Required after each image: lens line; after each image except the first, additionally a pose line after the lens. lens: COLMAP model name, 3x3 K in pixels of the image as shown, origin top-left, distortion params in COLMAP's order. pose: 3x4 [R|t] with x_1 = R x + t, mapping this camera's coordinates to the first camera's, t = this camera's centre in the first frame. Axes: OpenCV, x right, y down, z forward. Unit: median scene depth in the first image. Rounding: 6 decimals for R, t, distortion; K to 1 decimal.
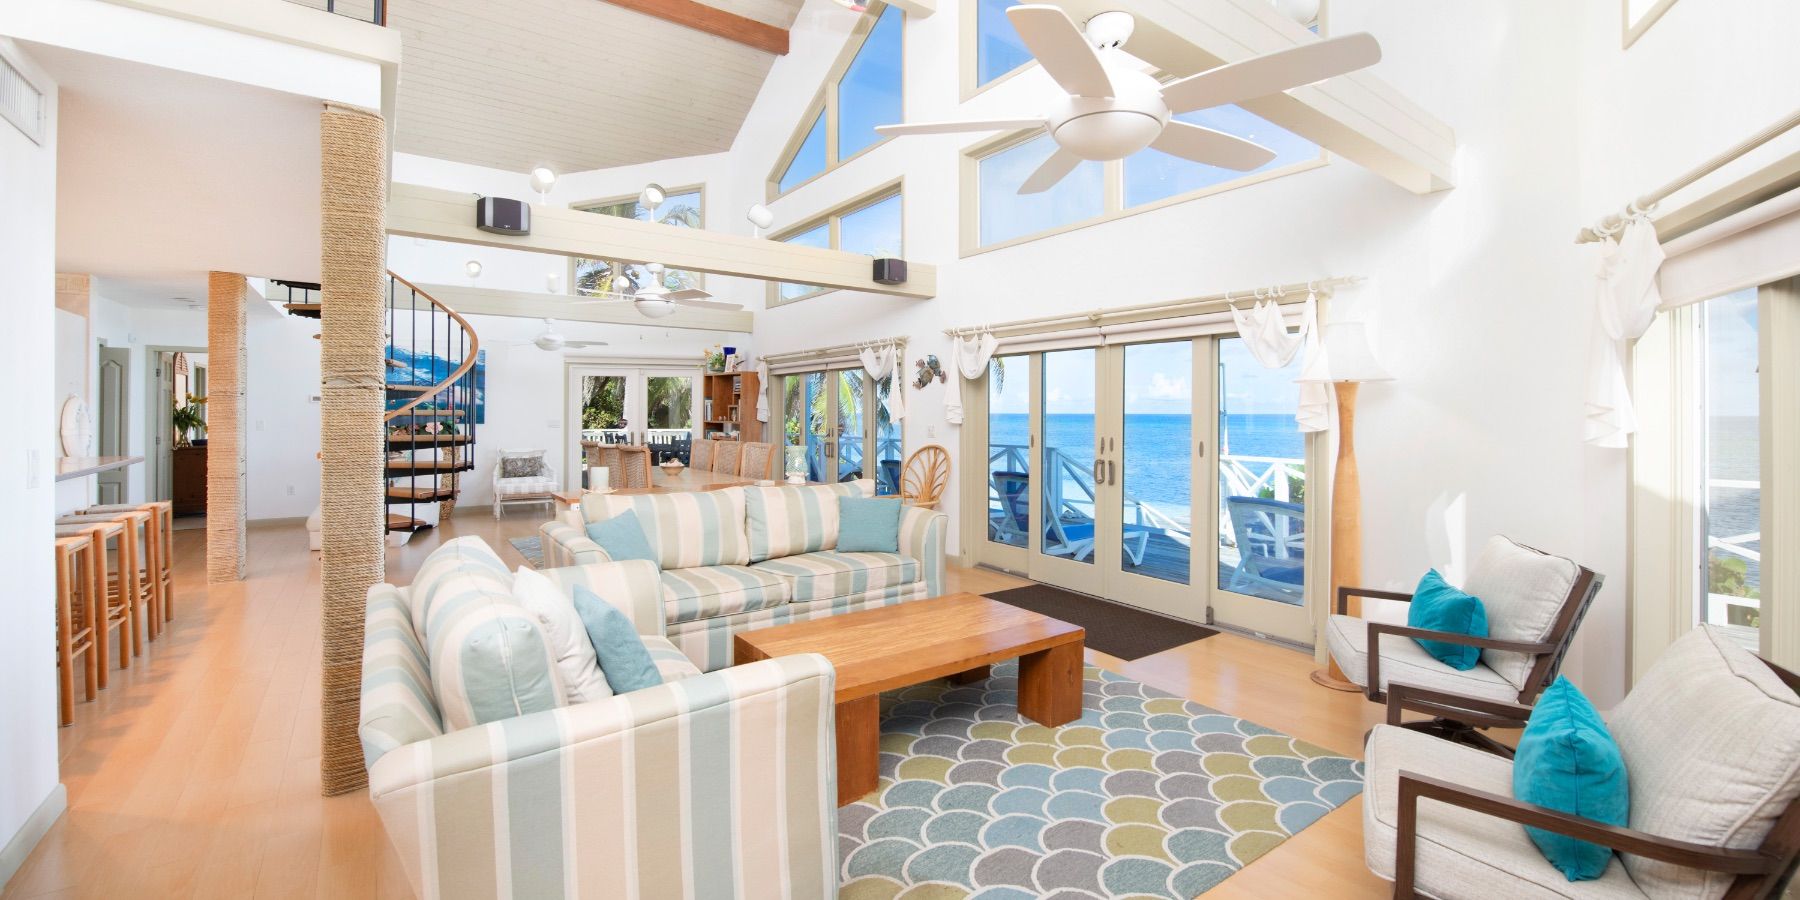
lens RADIAL K [[721.6, 0, 900.9], [0, 721.6, 426.3], [0, 0, 1]] dist [-0.001224, -0.000040]
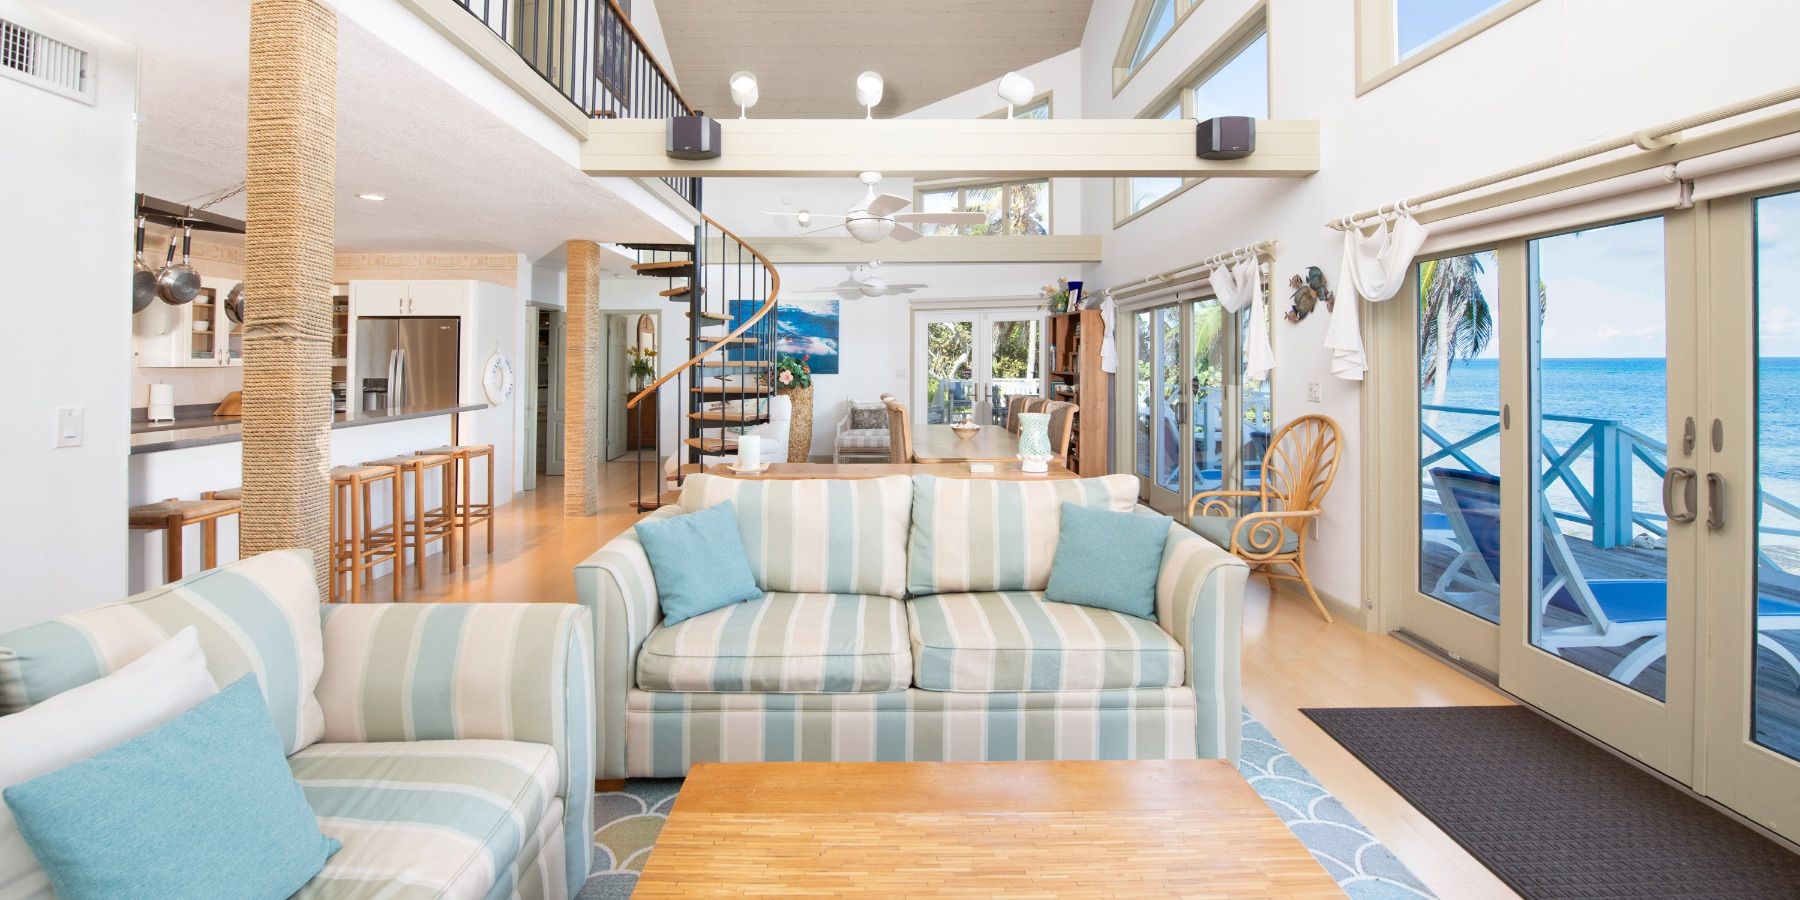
lens RADIAL K [[739.1, 0, 893.3], [0, 739.1, 360.0], [0, 0, 1]] dist [-0.018826, 0.000109]
pose [[0.820720, -0.006272, -0.571296, 0.116944], [-0.004410, 0.999840, -0.017313, -0.008511], [0.571314, 0.016729, 0.820561, 0.319605]]
